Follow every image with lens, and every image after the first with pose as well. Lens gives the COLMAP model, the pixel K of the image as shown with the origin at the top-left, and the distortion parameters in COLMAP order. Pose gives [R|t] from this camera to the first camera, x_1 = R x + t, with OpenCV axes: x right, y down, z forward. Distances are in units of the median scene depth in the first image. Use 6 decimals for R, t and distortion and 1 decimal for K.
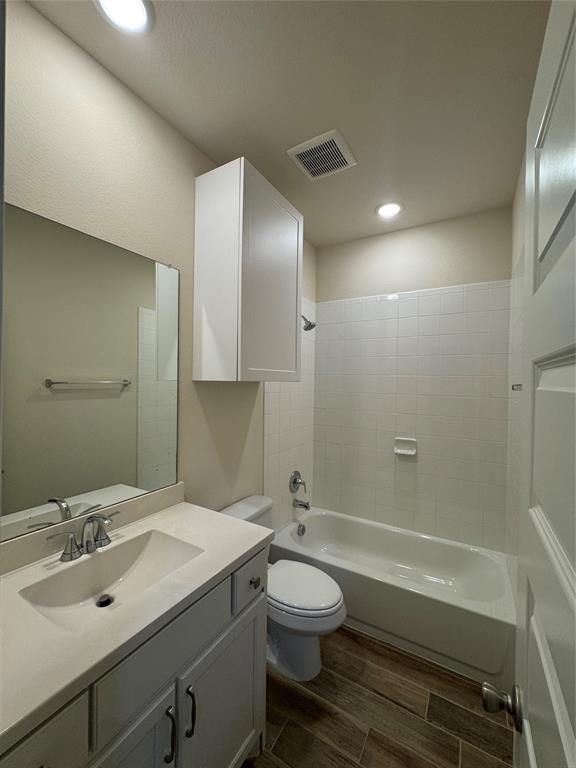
lens RADIAL K [[309.0, 0, 285.3], [0, 309.0, 386.5], [0, 0, 1]] dist [0.004252, 0.000116]
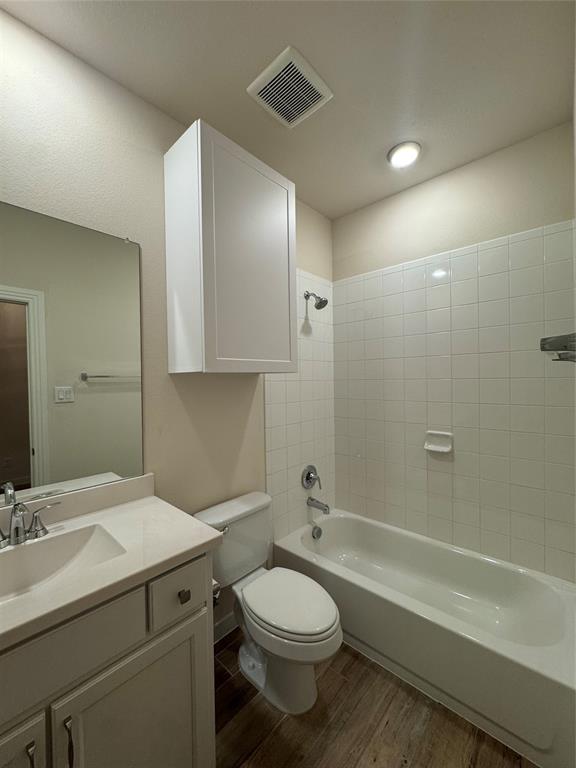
lens RADIAL K [[309.0, 0, 289.8], [0, 309.0, 380.1], [0, 0, 1]] dist [0.004252, 0.000116]
pose [[0.978230, -0.022891, -0.206257, 0.177702], [0.021728, 0.999733, -0.007902, 0.029107], [0.206383, 0.003249, 0.978466, 0.113590]]
